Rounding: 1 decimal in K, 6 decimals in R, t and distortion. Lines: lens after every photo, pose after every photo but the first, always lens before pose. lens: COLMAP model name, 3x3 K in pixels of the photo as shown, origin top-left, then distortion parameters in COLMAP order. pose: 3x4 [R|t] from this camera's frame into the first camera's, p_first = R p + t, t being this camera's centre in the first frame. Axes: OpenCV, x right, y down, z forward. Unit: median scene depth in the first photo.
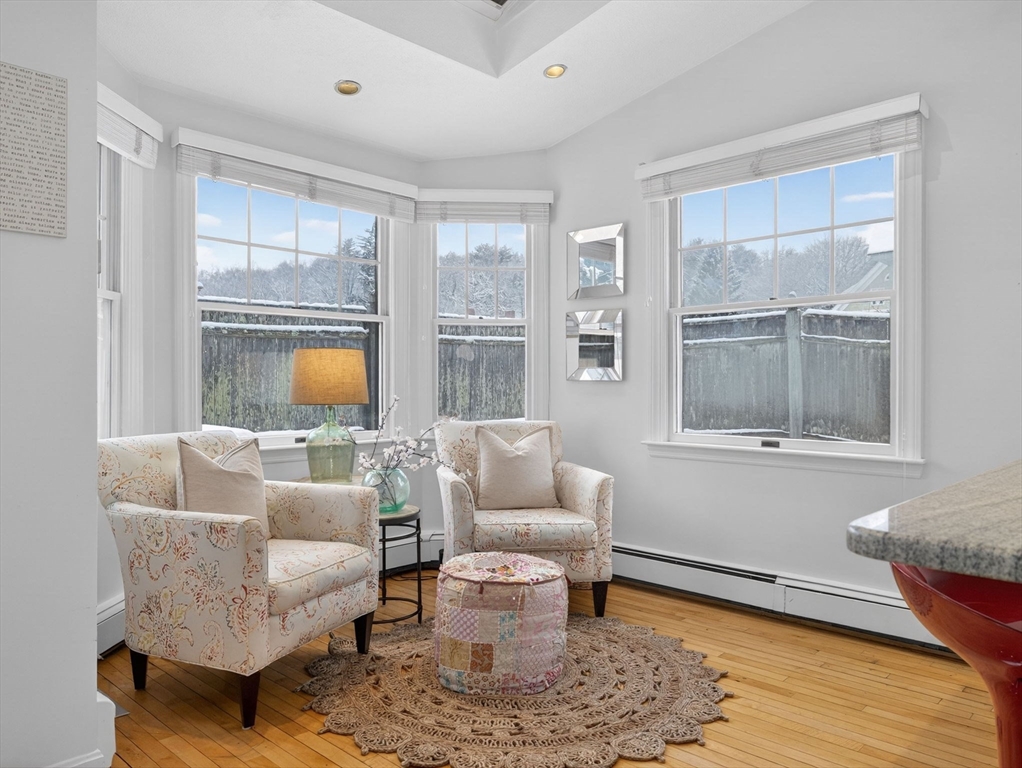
lens RADIAL K [[750.7, 0, 511.0], [0, 750.7, 384.0], [0, 0, 1]] dist [0.010753, 0.003246]
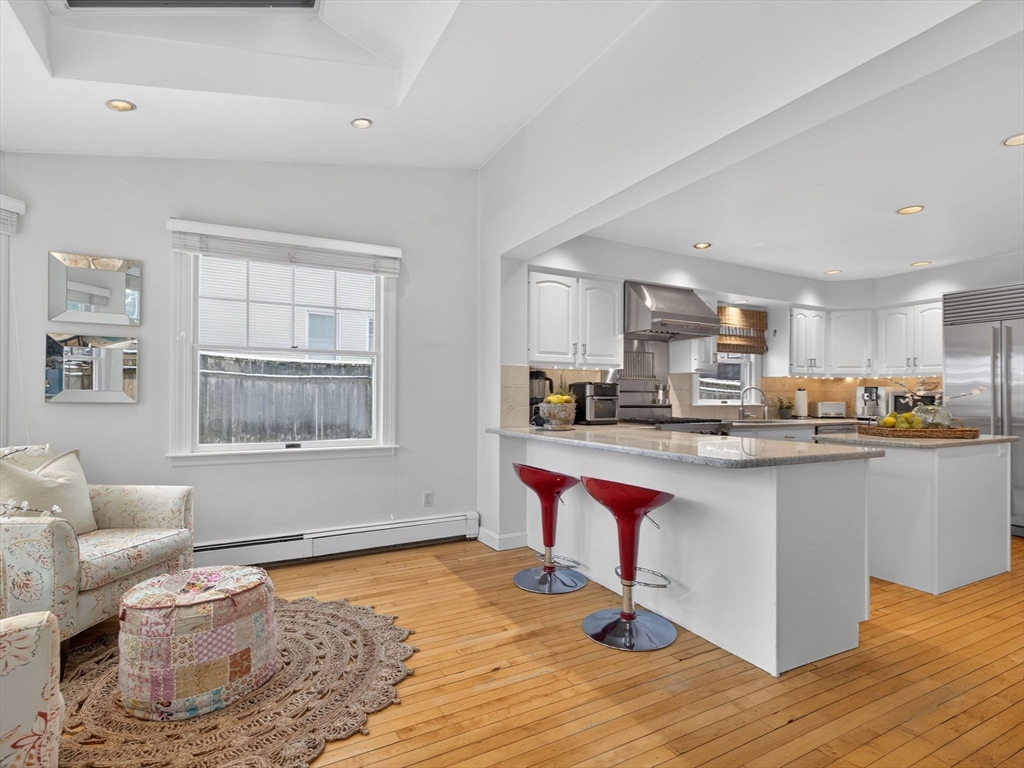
lens RADIAL K [[494.0, 0, 512.0], [0, 494.0, 384.0], [0, 0, 1]] dist [-0.000838, -0.000188]
pose [[0.320592, 0.024308, 0.946905, -0.527529], [-0.003158, 0.999693, -0.024594, -0.022251], [-0.947212, 0.004894, 0.320571, 0.348543]]
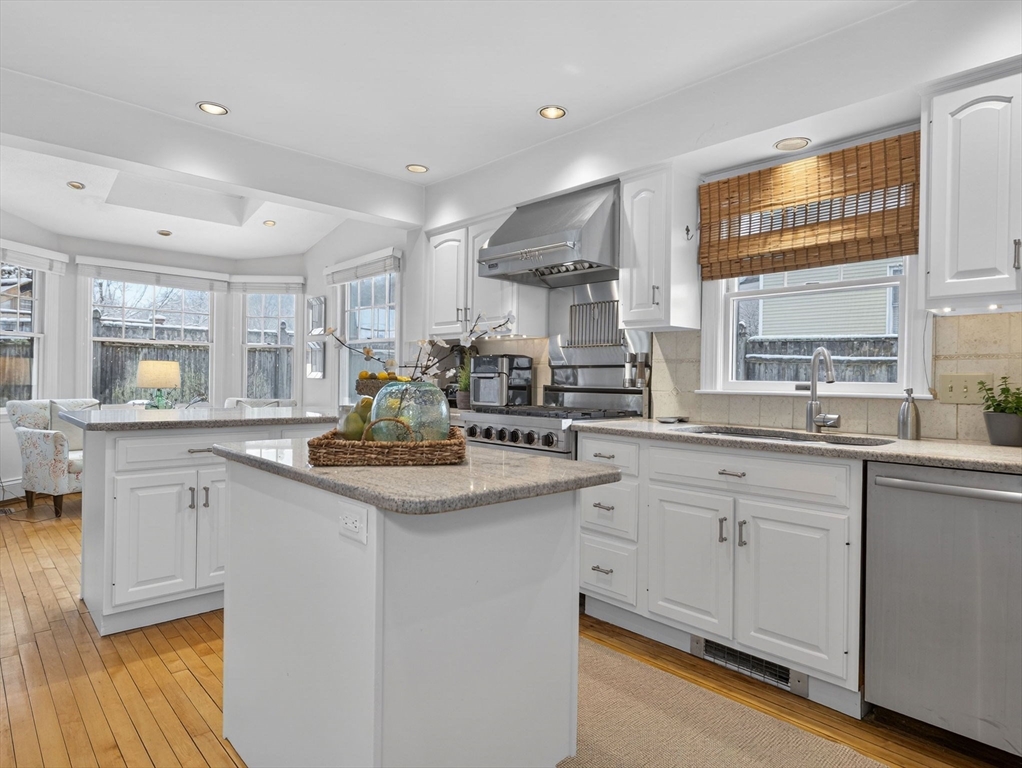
lens RADIAL K [[626.7, 0, 537.6], [0, 626.7, 382.4], [0, 0, 1]] dist [0.002474, 0.002206]
pose [[0.998646, 0.013776, -0.050172, 1.147371], [-0.013688, 0.999904, 0.002091, -0.006642], [0.050196, -0.001402, 0.998738, -0.843062]]
